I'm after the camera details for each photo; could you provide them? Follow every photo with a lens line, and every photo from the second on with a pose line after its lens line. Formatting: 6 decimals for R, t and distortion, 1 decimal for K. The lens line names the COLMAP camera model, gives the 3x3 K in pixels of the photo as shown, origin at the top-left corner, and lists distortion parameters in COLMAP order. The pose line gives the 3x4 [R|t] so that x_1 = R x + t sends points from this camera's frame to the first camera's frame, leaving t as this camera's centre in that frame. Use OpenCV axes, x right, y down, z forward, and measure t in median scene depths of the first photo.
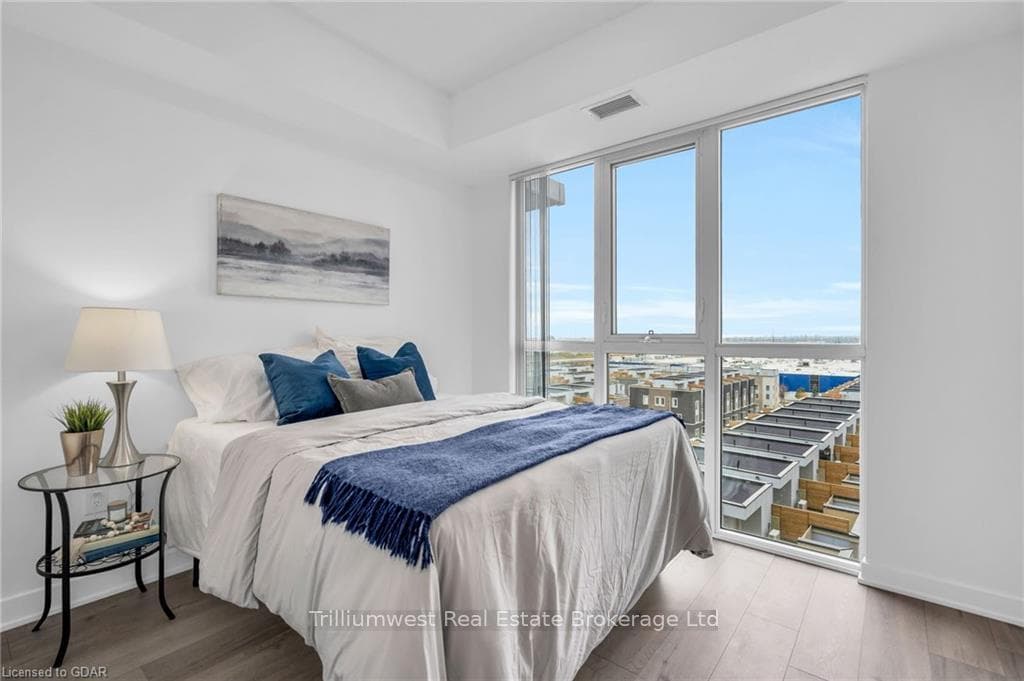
lens RADIAL K [[468.7, 0, 512.0], [0, 468.7, 340.5], [0, 0, 1]] dist [-0.001627, 0.000224]
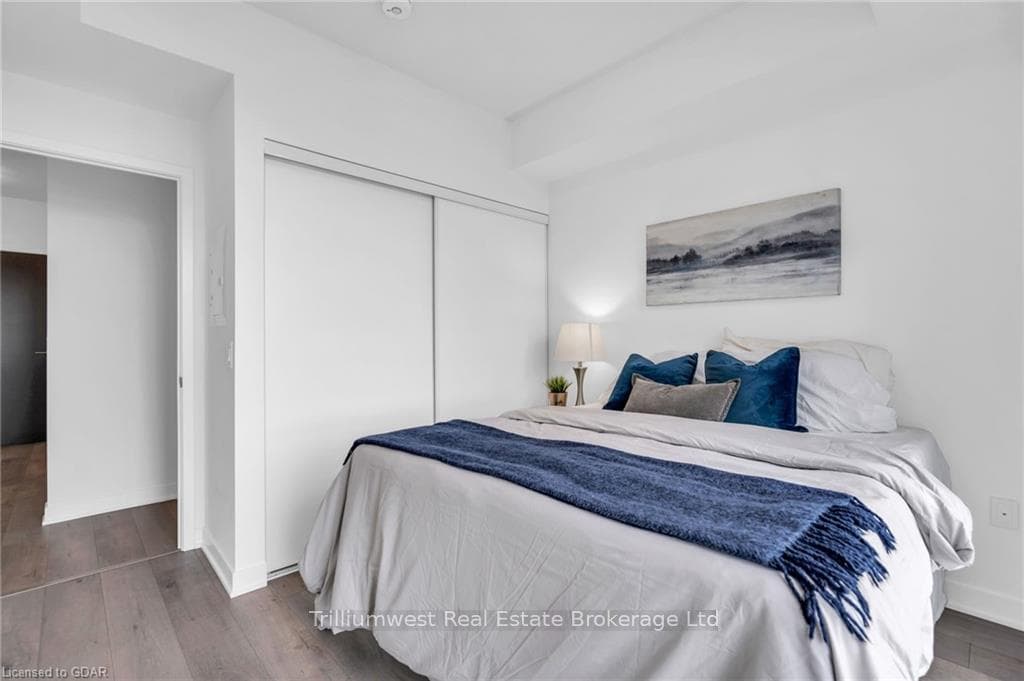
lens RADIAL K [[468.7, 0, 512.0], [0, 468.7, 340.5], [0, 0, 1]] dist [-0.001627, 0.000224]
pose [[-0.108314, 0.003263, -0.994111, 0.598073], [-0.003467, 0.999987, 0.003660, -0.008407], [0.994111, 0.003843, -0.108302, 0.699639]]
